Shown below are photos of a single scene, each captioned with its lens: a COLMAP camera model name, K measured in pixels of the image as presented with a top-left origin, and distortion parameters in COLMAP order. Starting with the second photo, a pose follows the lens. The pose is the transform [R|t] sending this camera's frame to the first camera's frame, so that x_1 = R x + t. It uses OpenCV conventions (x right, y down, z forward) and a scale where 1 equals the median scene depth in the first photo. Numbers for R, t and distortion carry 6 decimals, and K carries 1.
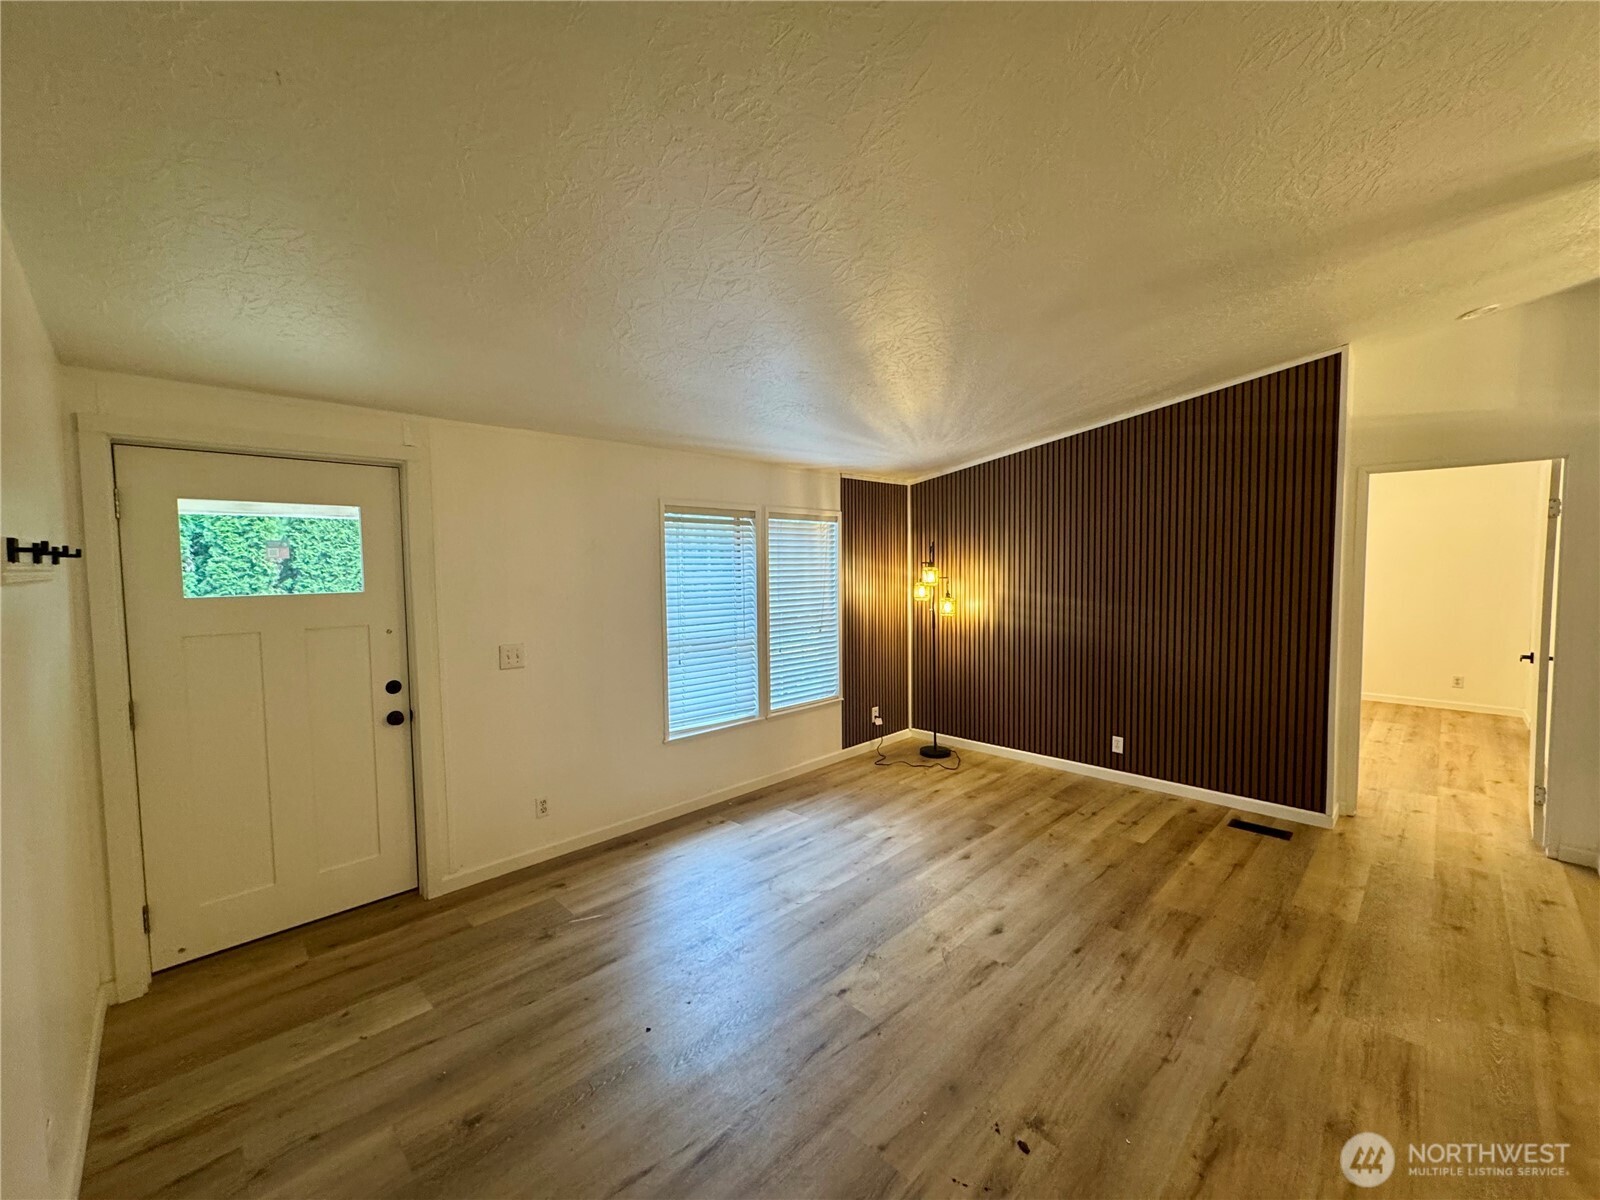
lens RADIAL K [[635.0, 0, 800.0], [0, 635.0, 600.0], [0, 0, 1]] dist [-0.001761, -0.000117]
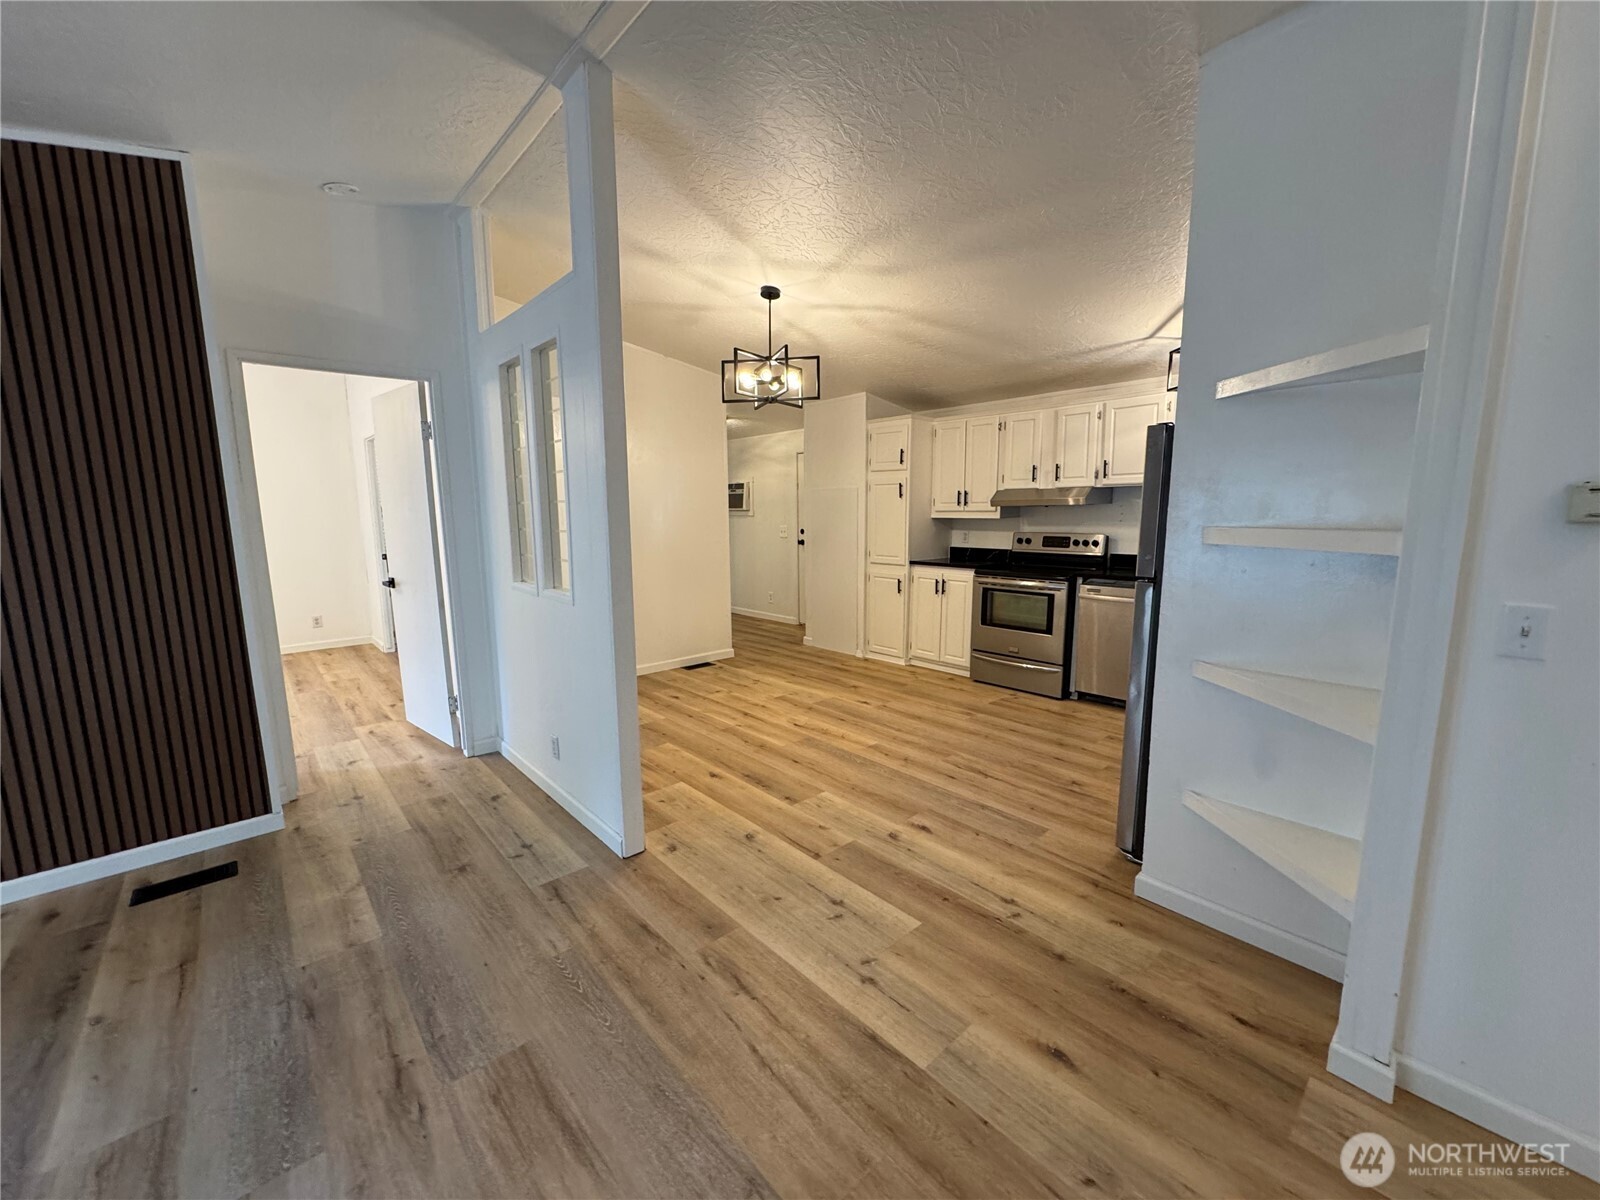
lens RADIAL K [[635.0, 0, 800.0], [0, 635.0, 600.0], [0, 0, 1]] dist [-0.001761, -0.000117]
pose [[0.044293, -0.132219, 0.990230, 0.145274], [0.069133, 0.989233, 0.128993, 0.033453], [-0.996624, 0.062744, 0.052957, 0.321774]]
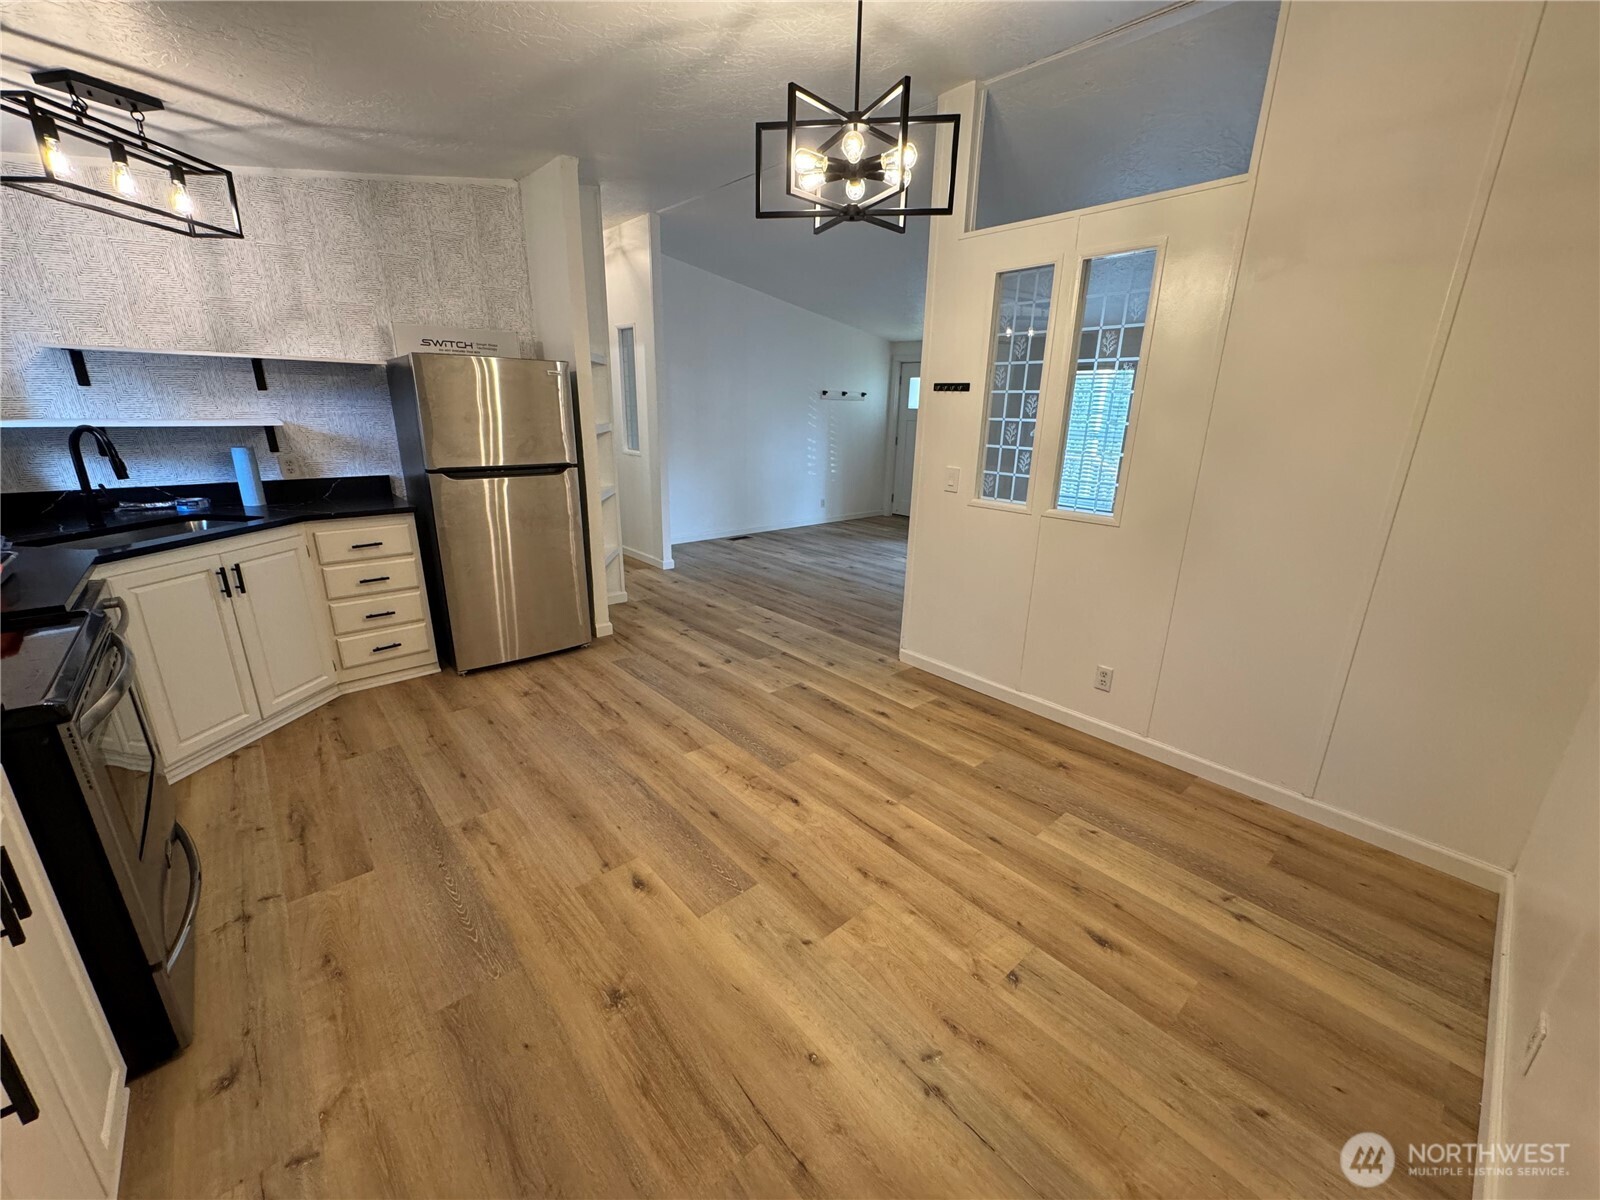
lens RADIAL K [[635.0, 0, 800.0], [0, 635.0, 600.0], [0, 0, 1]] dist [-0.001761, -0.000117]
pose [[-0.051337, 0.302570, -0.951744, 1.795447], [-0.079446, 0.948743, 0.305901, -0.012768], [0.995516, 0.091316, -0.024668, 0.403429]]
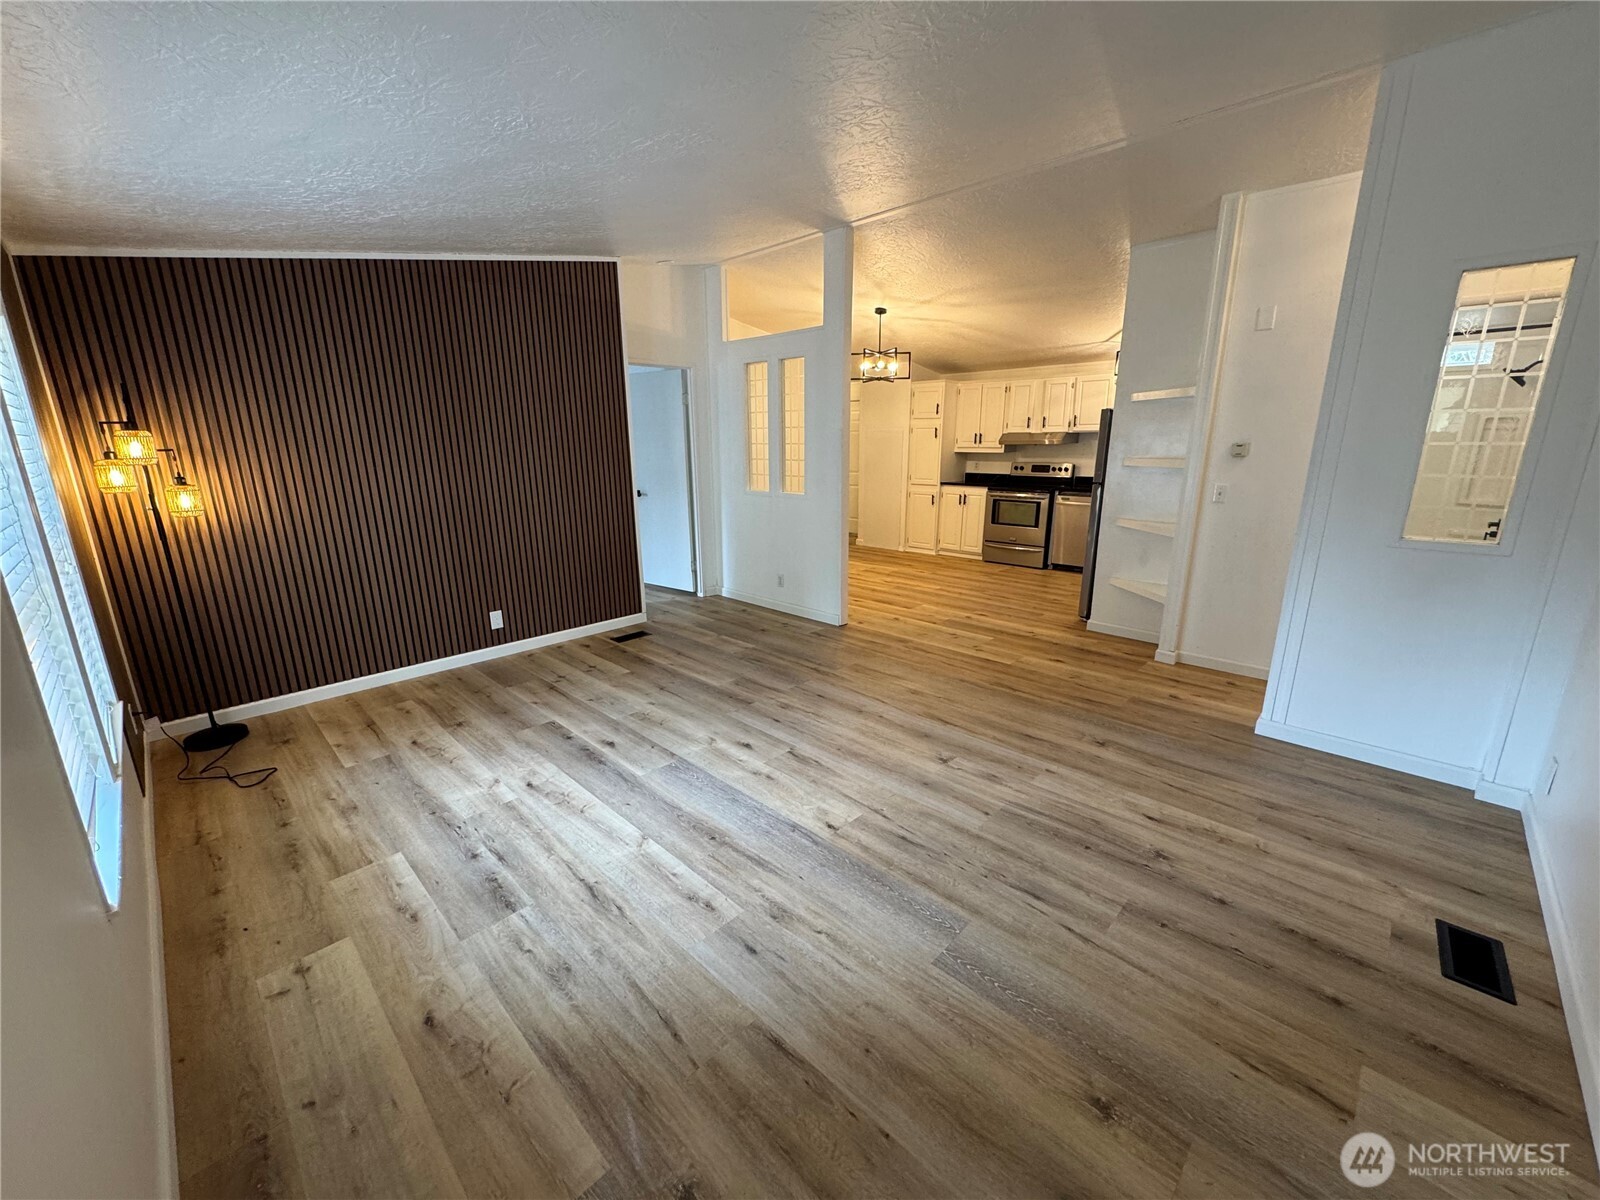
lens RADIAL K [[635.0, 0, 800.0], [0, 635.0, 600.0], [0, 0, 1]] dist [-0.001761, -0.000117]
pose [[-0.020971, -0.234027, 0.972004, -0.557745], [0.067231, 0.969687, 0.234920, 0.000535], [-0.997517, 0.070275, -0.004602, 0.660518]]
